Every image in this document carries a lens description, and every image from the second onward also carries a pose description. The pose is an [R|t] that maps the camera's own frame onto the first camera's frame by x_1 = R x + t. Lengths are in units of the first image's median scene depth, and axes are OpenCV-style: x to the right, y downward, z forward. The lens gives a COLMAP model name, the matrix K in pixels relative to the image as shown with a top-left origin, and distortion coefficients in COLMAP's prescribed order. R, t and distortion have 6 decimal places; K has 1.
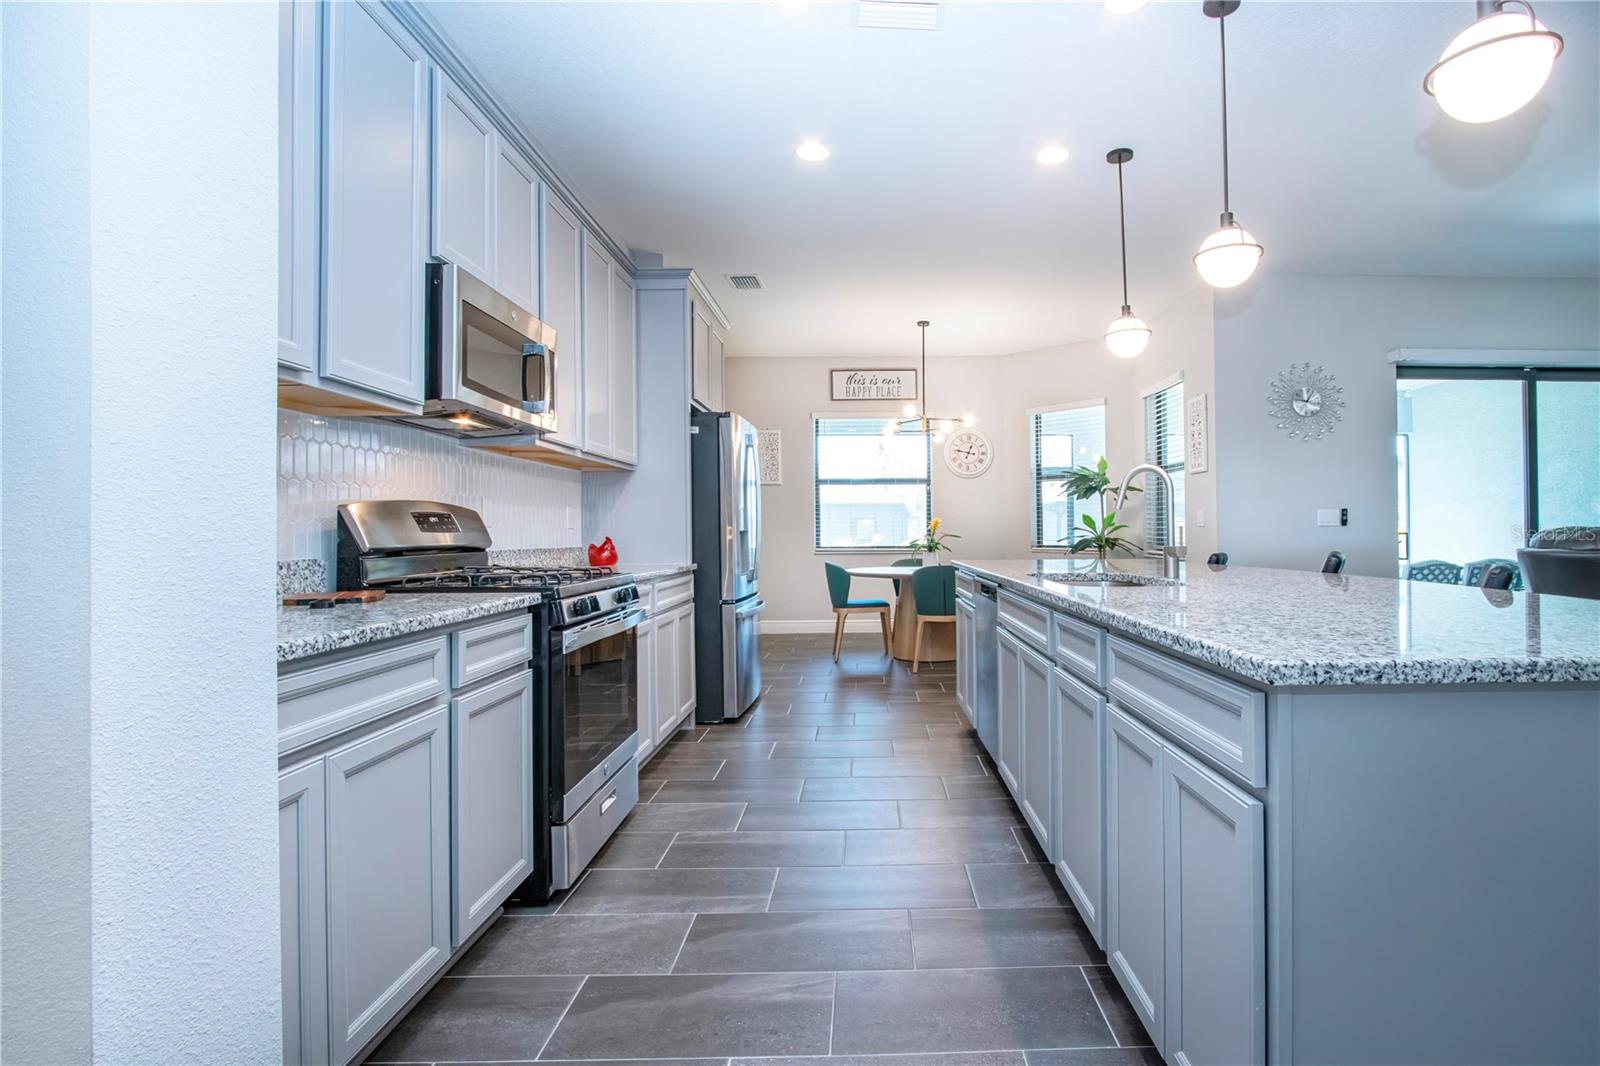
lens RADIAL K [[780.6, 0, 884.1], [0, 780.6, 522.0], [0, 0, 1]] dist [-0.016874, 0.002840]
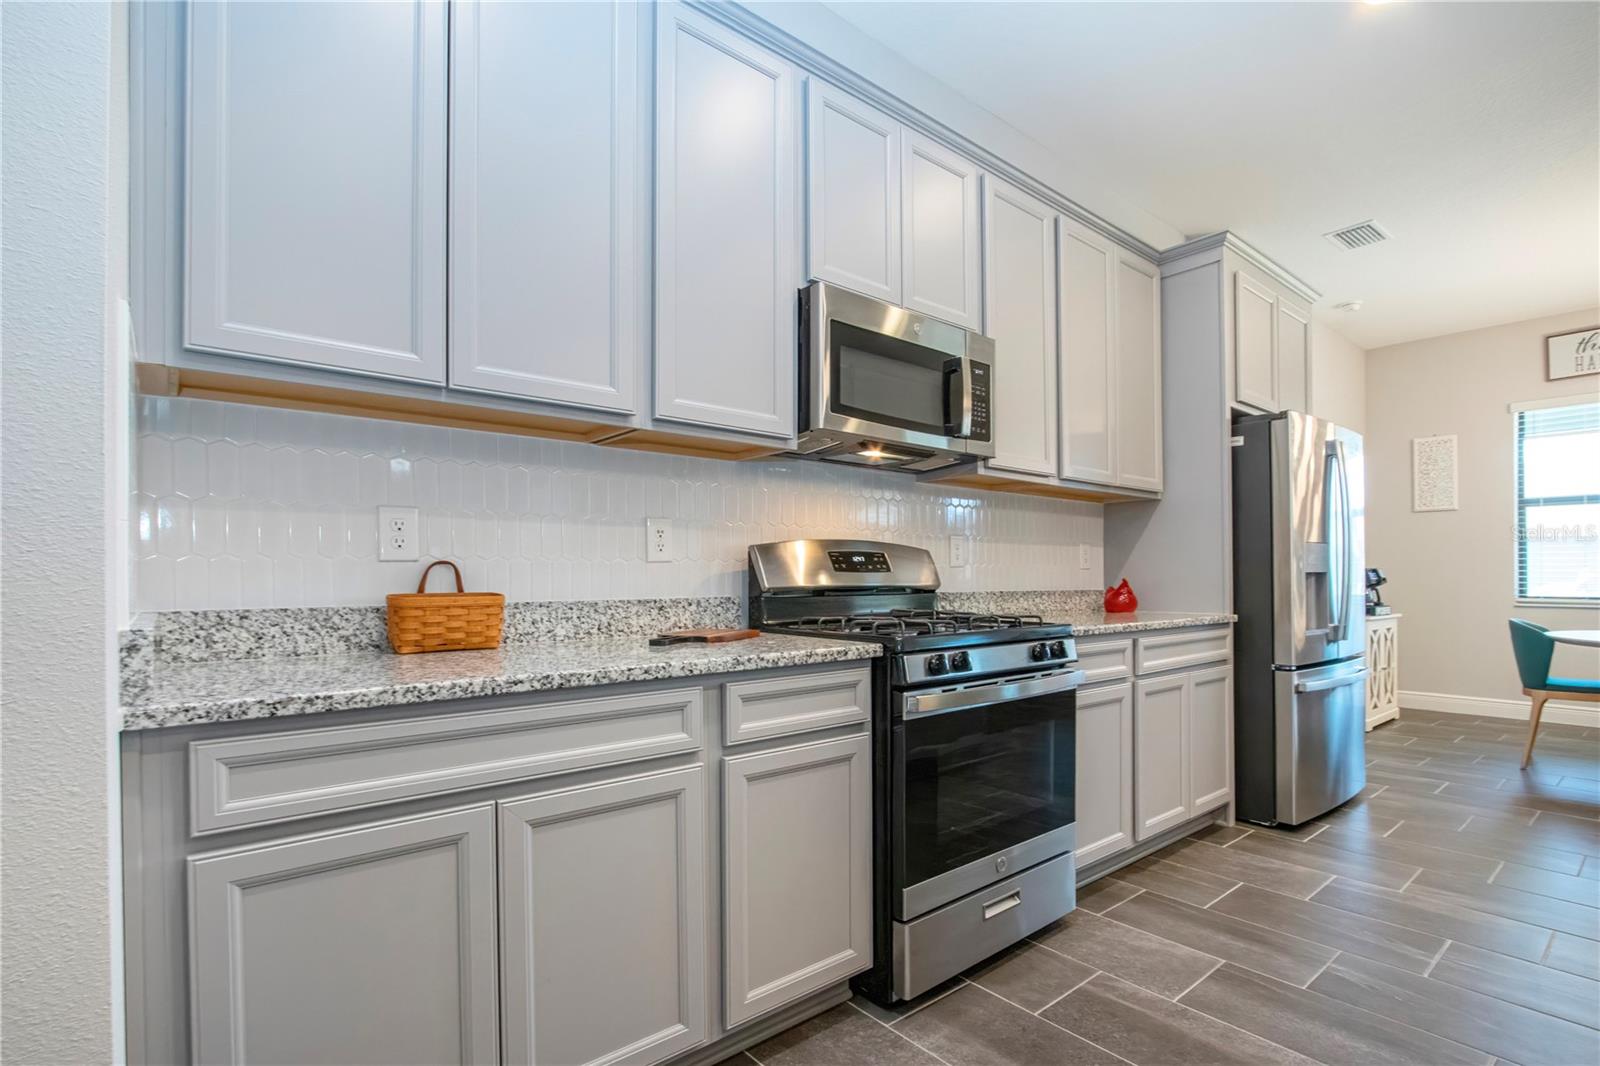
lens RADIAL K [[780.6, 0, 848.4], [0, 780.6, 581.2], [0, 0, 1]] dist [-0.016874, 0.002840]
pose [[0.656885, 0.013452, -0.753871, 0.140225], [0.004184, 0.999760, 0.021486, 0.003416], [0.753979, -0.017268, 0.656671, 0.334270]]
